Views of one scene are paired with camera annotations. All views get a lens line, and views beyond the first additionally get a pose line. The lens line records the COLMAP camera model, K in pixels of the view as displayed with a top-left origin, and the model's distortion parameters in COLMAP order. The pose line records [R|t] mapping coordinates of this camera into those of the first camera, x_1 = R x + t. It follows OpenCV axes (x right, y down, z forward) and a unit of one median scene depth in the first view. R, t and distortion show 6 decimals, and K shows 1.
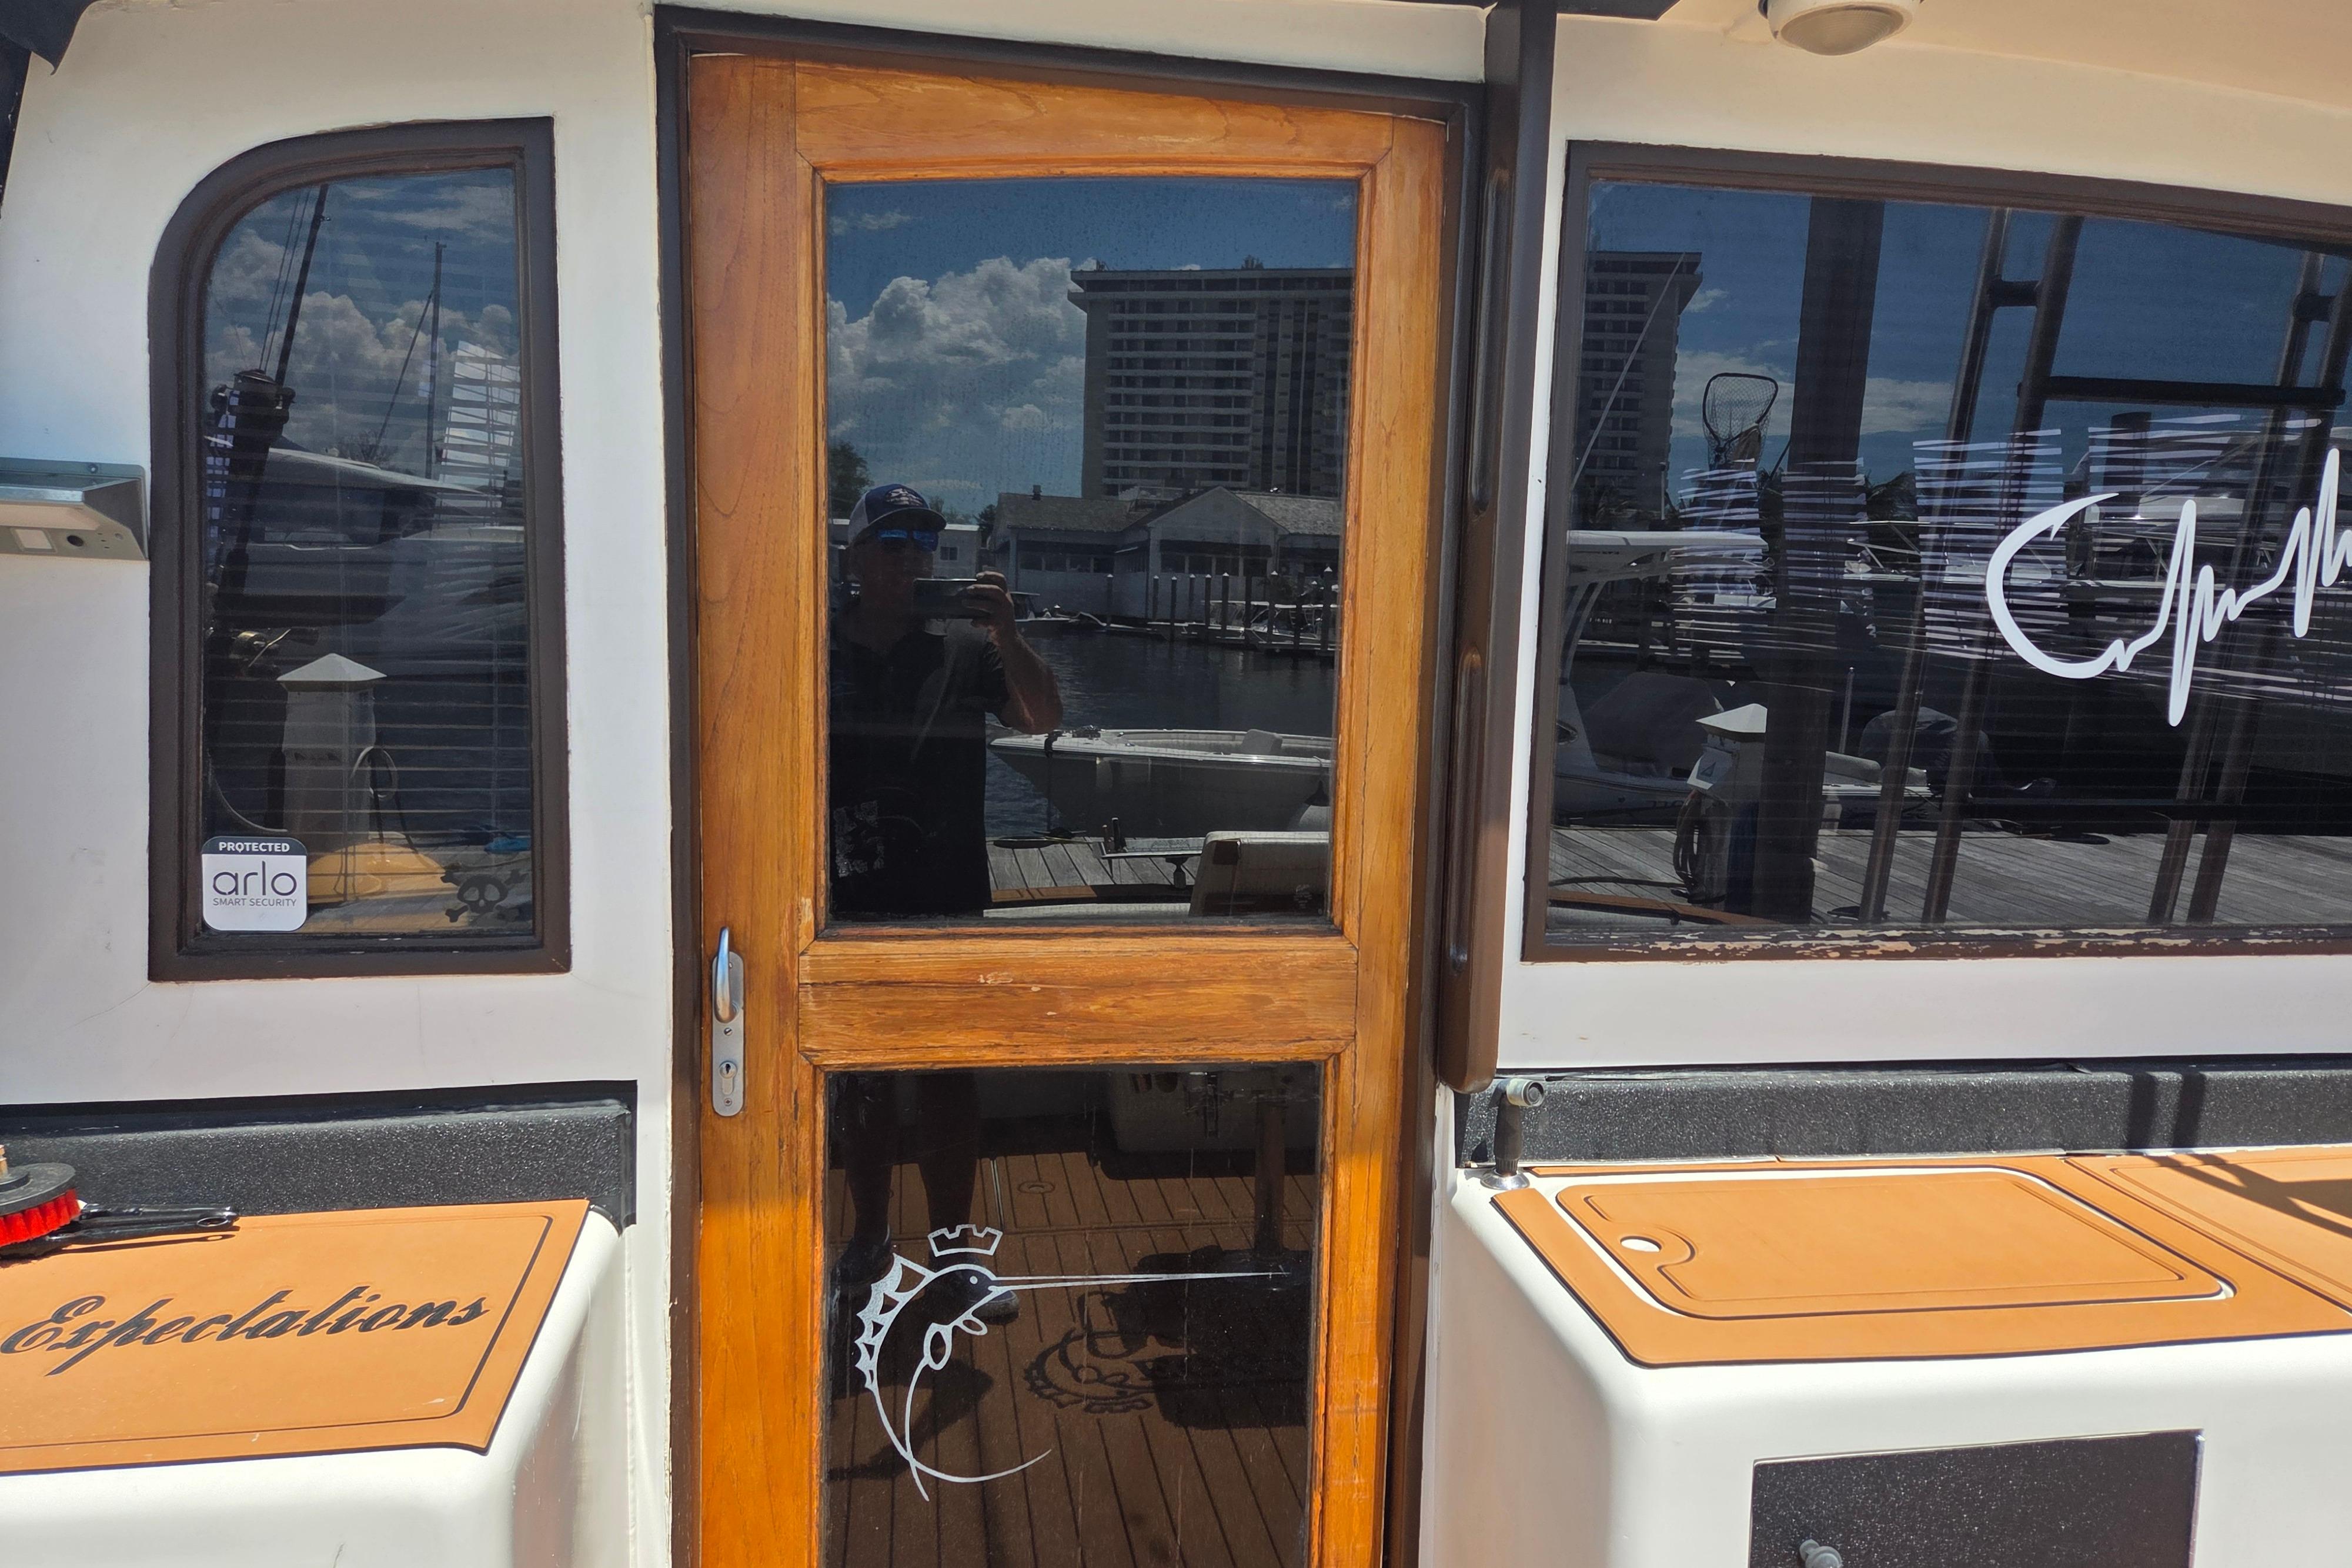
lens RADIAL K [[1577.2, 0, 1160.6], [0, 1577.2, 762.7], [0, 0, 1]] dist [0.057720, -0.031593]
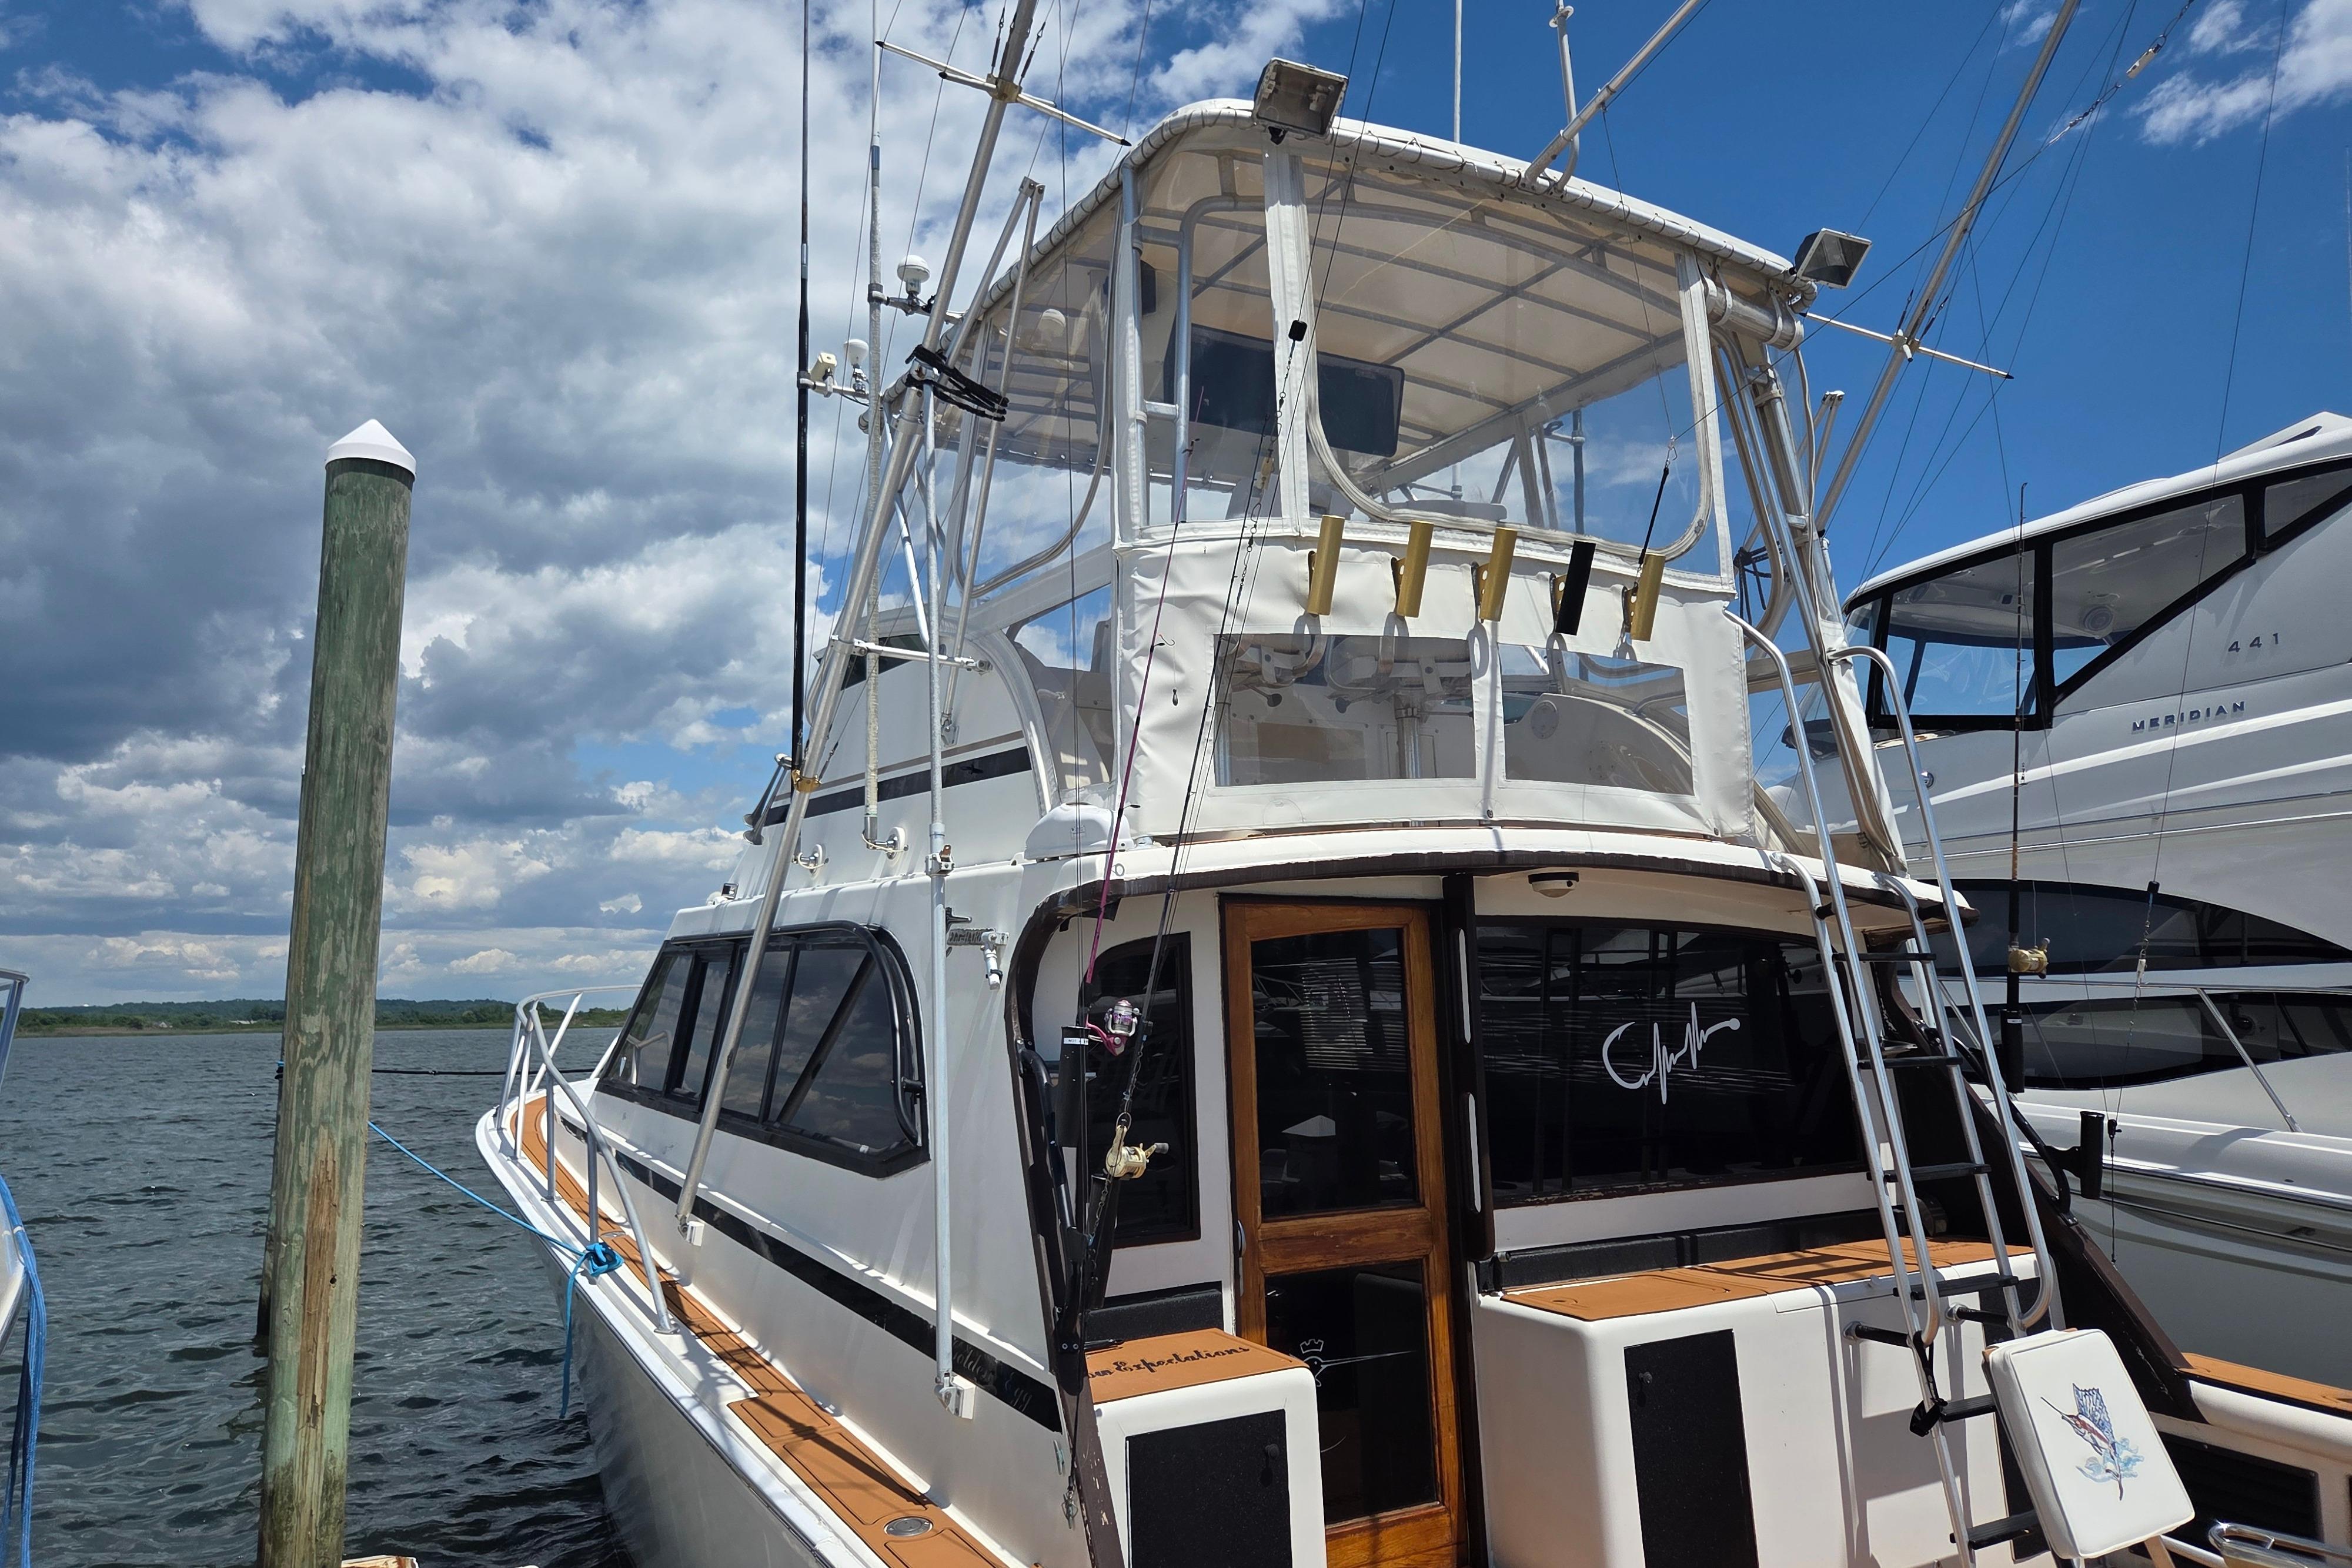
lens RADIAL K [[1577.2, 0, 1115.1], [0, 1577.2, 766.6], [0, 0, 1]] dist [0.057720, -0.031593]
pose [[0.942828, -0.001508, 0.333276, -1.267428], [0.091690, 0.962576, -0.255030, 0.031080], [-0.320419, 0.271008, 0.907682, -1.449506]]
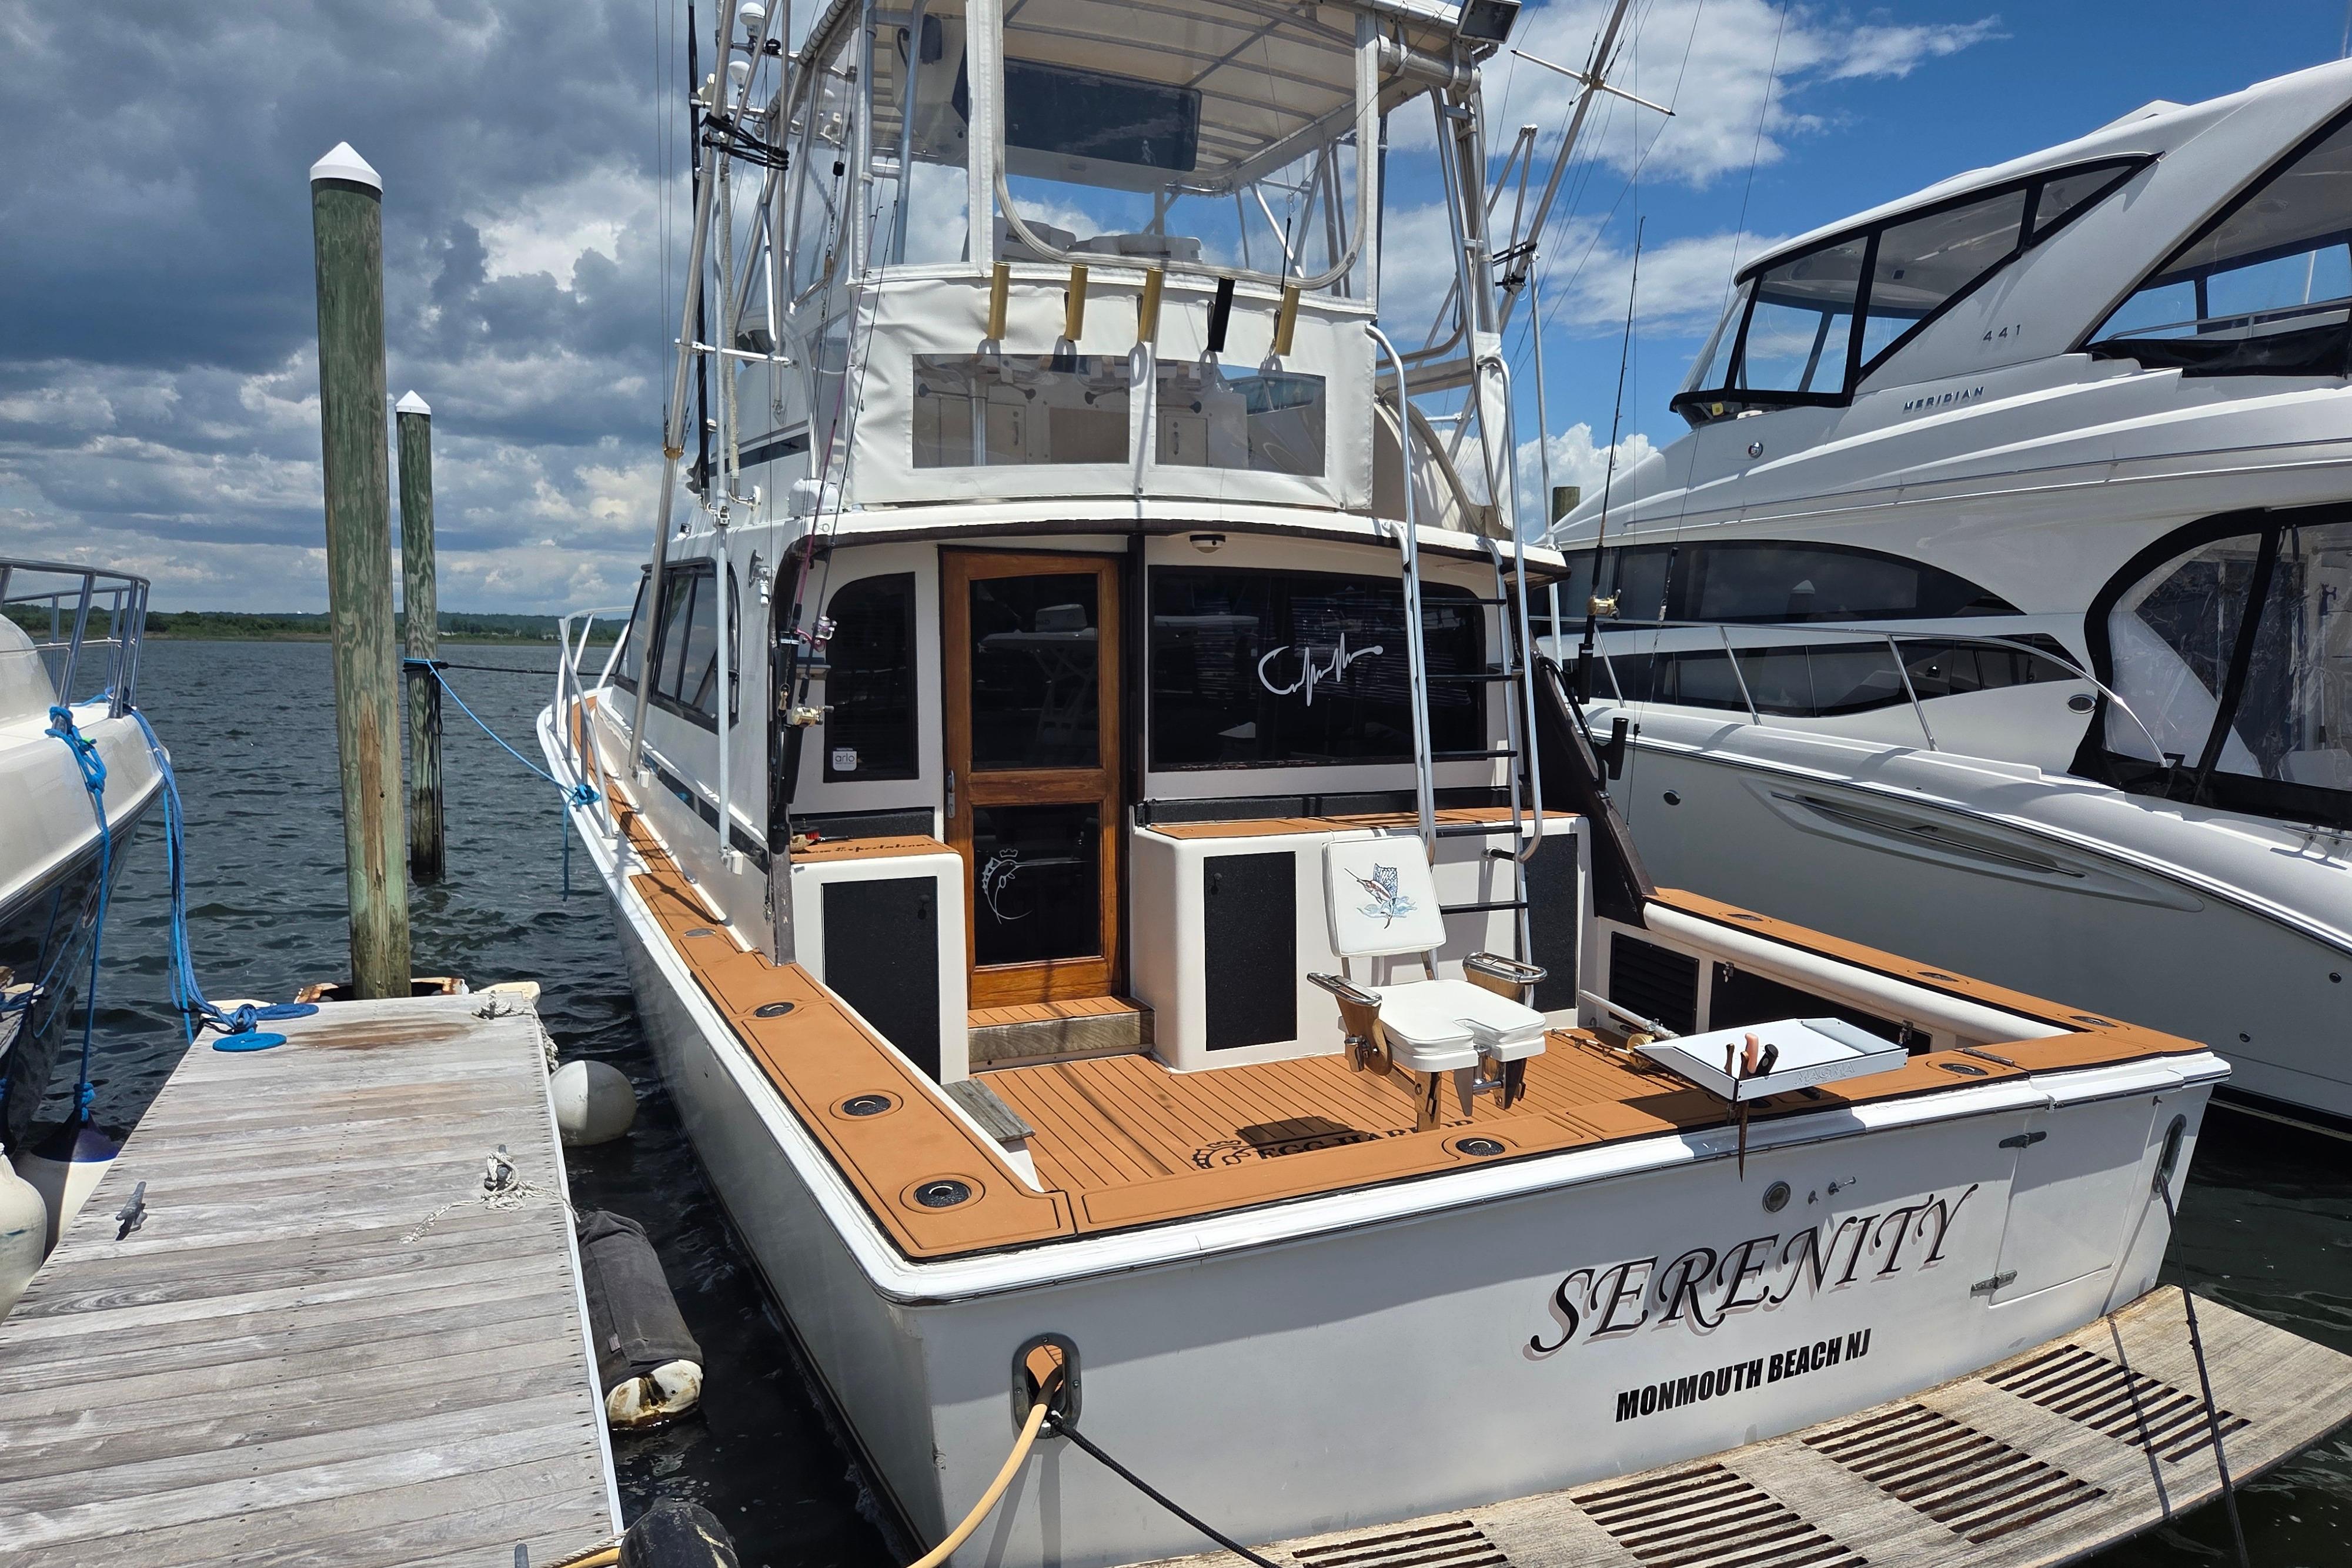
lens RADIAL K [[1577.2, 0, 1169.8], [0, 1577.2, 830.0], [0, 0, 1]] dist [0.057720, -0.031593]
pose [[0.964585, -0.056076, 0.257744, -0.720837], [0.057397, 0.998349, 0.002403, 0.261344], [-0.257453, 0.012476, 0.966210, -2.727319]]
